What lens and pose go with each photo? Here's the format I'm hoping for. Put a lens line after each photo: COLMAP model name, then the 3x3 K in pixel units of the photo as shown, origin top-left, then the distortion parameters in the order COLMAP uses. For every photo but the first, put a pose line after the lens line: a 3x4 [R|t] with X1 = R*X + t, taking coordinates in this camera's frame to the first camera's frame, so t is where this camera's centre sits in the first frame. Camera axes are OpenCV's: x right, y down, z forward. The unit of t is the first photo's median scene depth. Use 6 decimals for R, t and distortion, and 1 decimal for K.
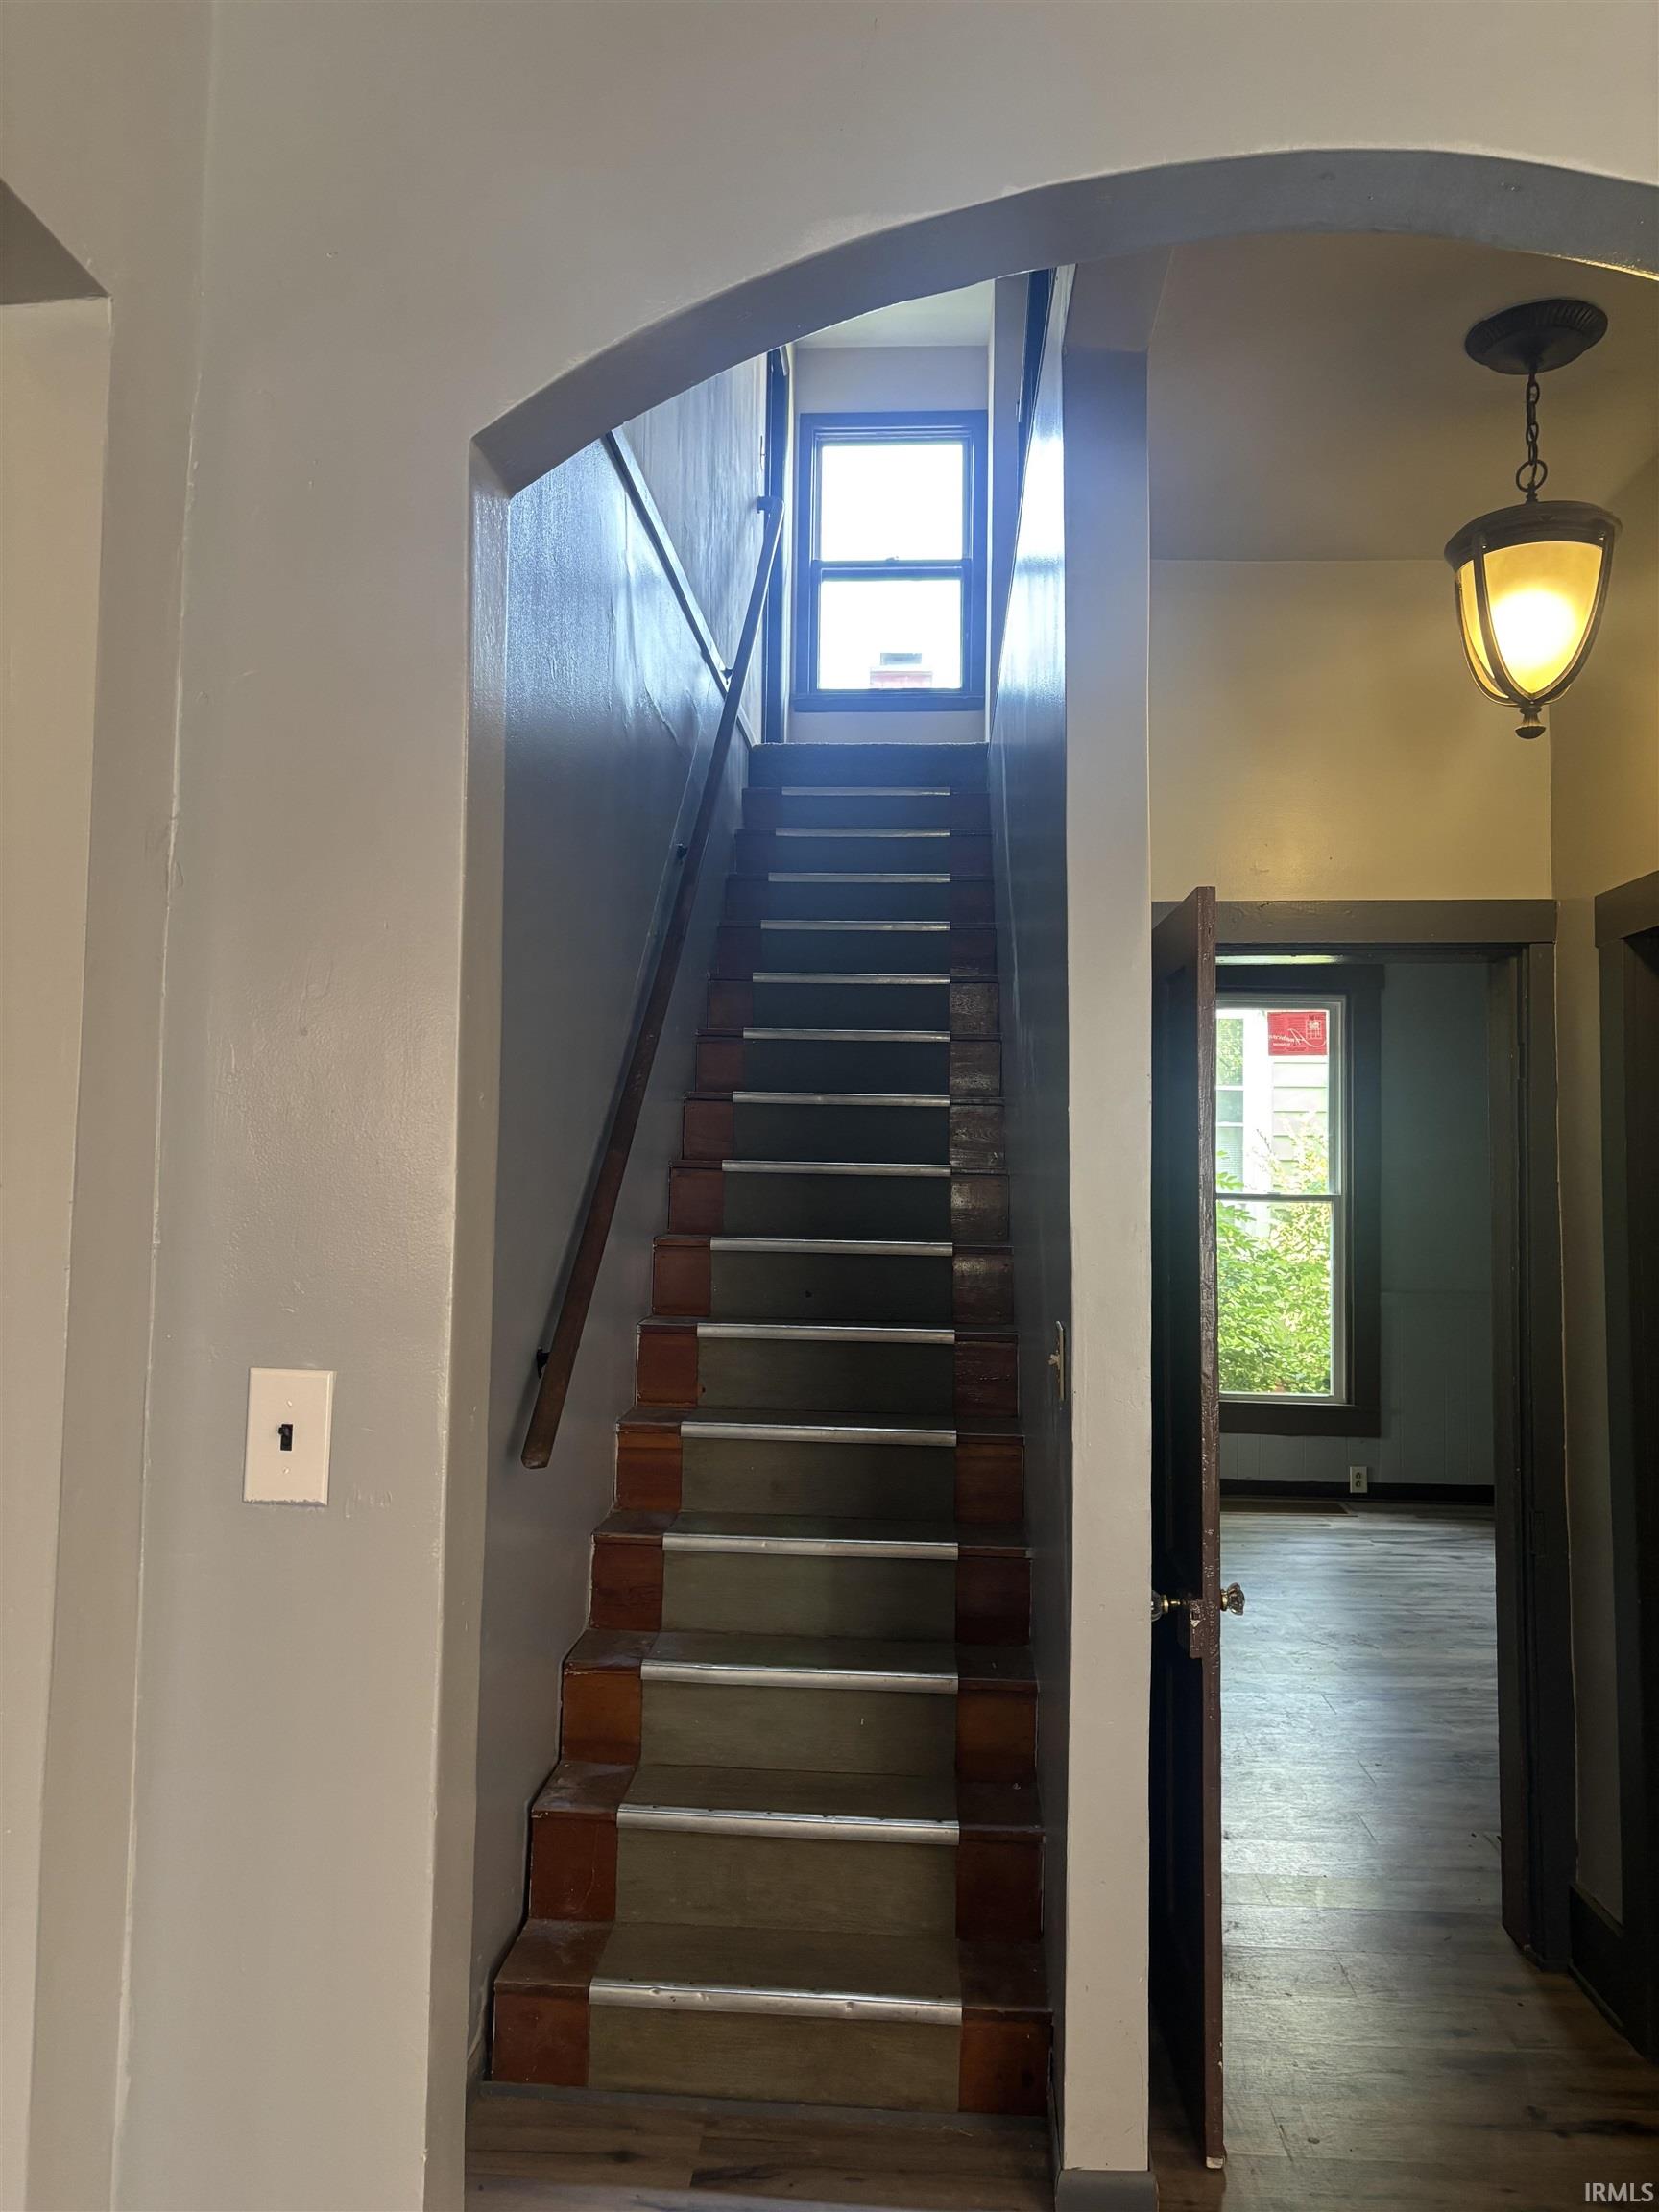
lens RADIAL K [[1636.8, 0, 829.5], [0, 1636.8, 1106.0], [0, 0, 1]] dist [0.092641, -0.178840]
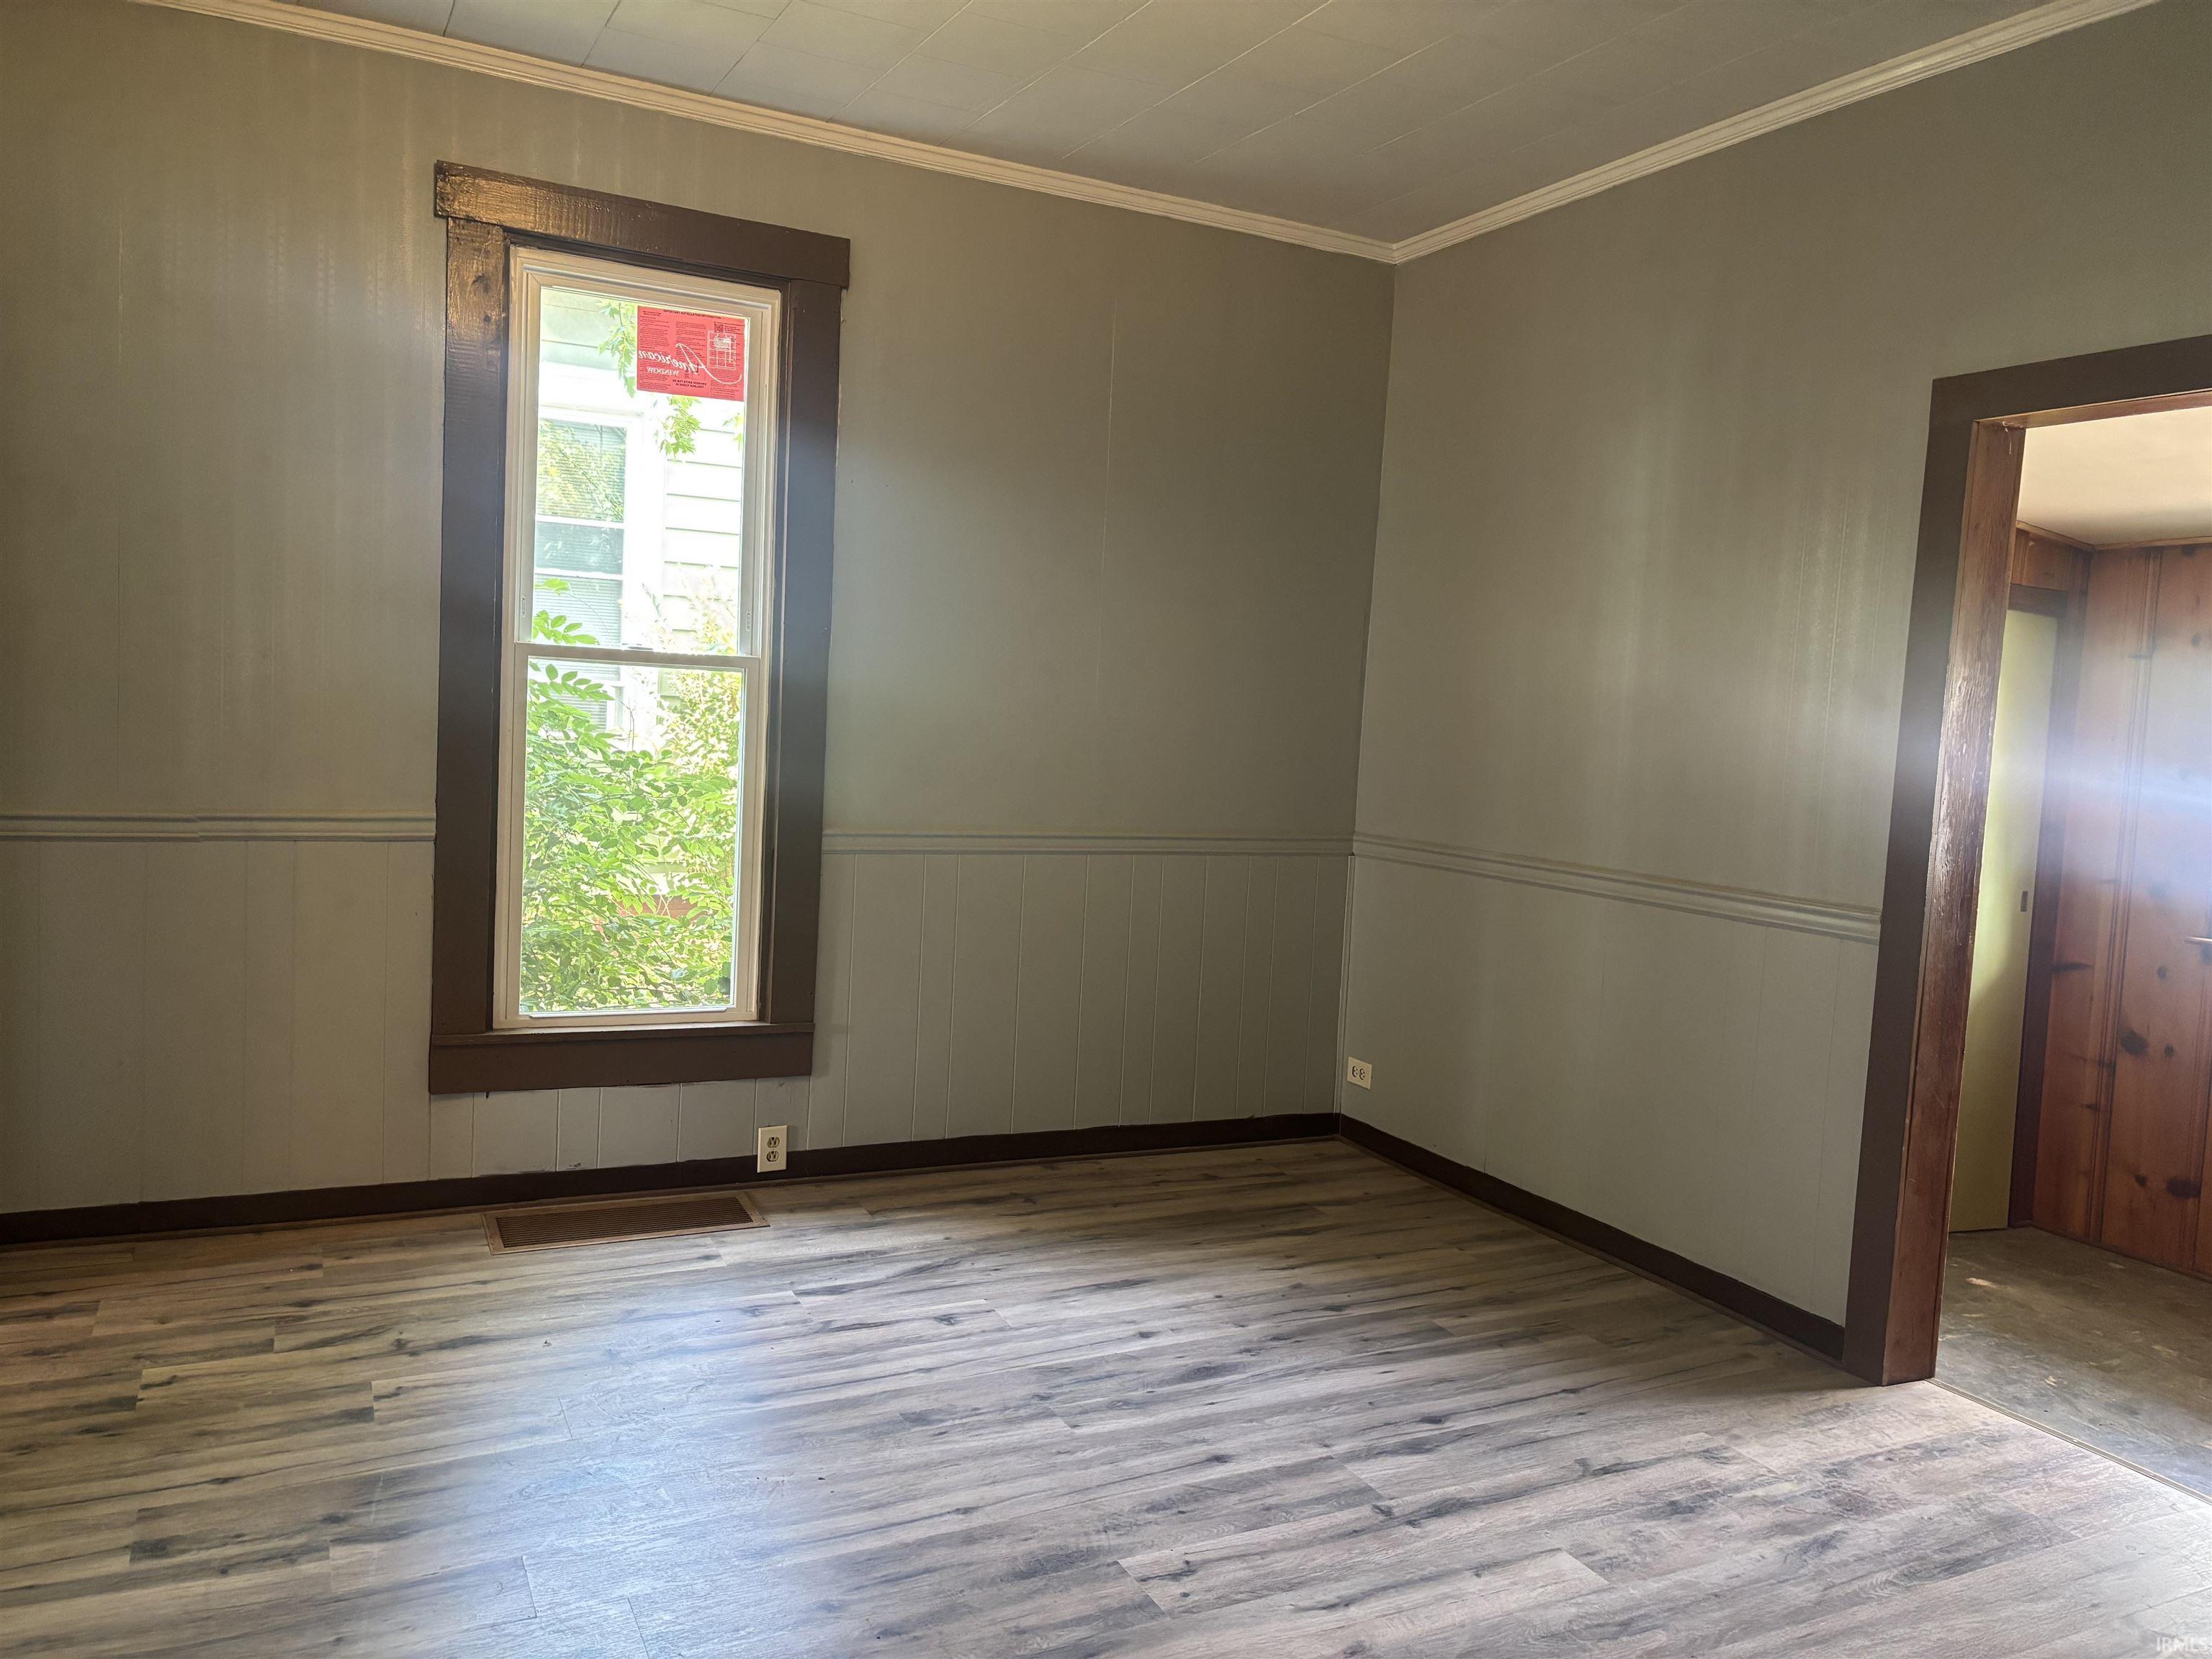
lens RADIAL K [[1636.8, 0, 1118.2], [0, 1636.8, 845.6], [0, 0, 1]] dist [0.092641, -0.178840]
pose [[0.865169, -0.012623, 0.501321, 0.131760], [-0.060025, 0.989889, 0.128515, 0.037953], [-0.497874, -0.141279, 0.855664, 0.443779]]
